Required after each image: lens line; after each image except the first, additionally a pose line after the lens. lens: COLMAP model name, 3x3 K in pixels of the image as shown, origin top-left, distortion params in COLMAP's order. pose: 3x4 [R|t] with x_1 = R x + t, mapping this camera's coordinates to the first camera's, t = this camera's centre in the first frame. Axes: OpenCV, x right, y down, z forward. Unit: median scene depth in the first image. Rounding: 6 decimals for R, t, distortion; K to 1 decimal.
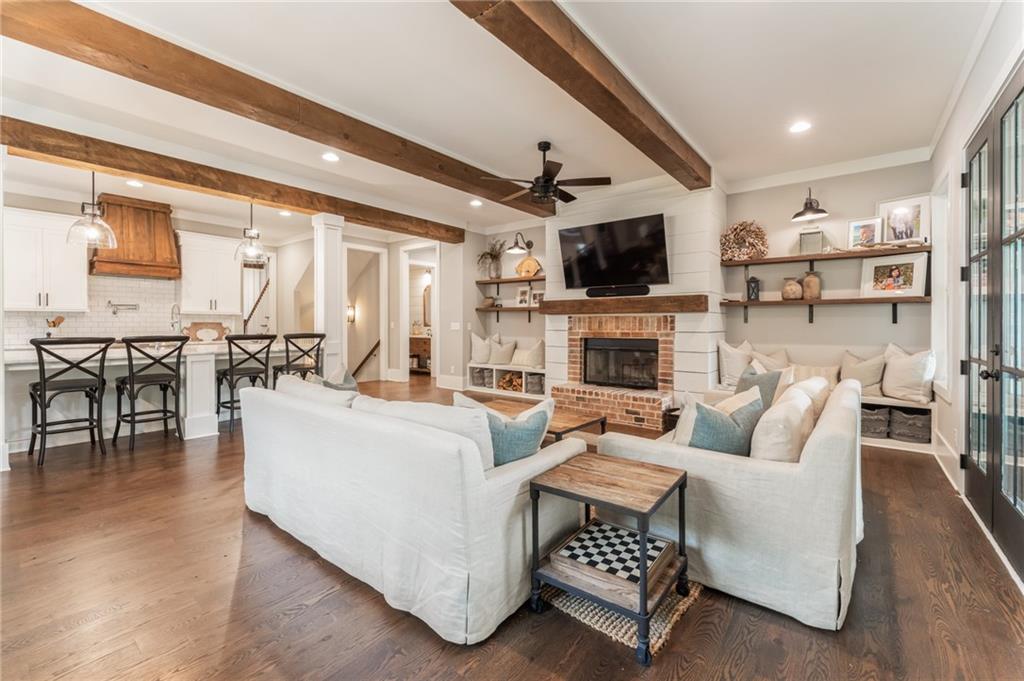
lens RADIAL K [[431.6, 0, 511.4], [0, 431.6, 329.3], [0, 0, 1]] dist [-0.001971, -0.000166]
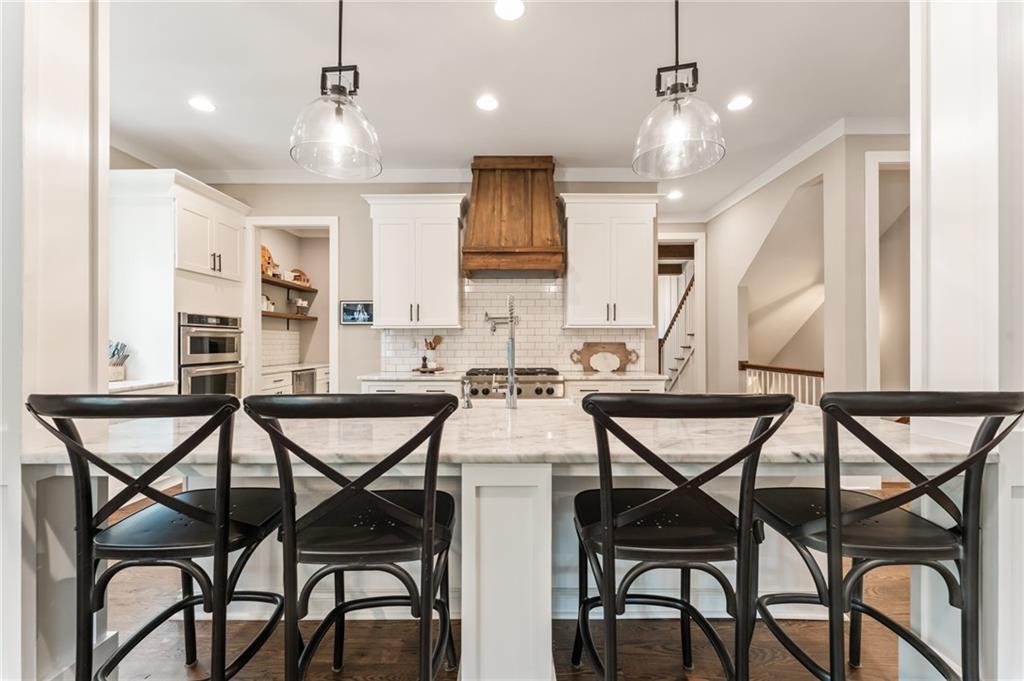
lens RADIAL K [[414.9, 0, 510.9], [0, 414.9, 345.4], [0, 0, 1]] dist [0.000263, -0.000300]
pose [[0.621563, -0.003658, -0.783356, -0.363674], [-0.005391, 0.999945, -0.008947, -0.006283], [0.783346, 0.009785, 0.621509, 0.591160]]
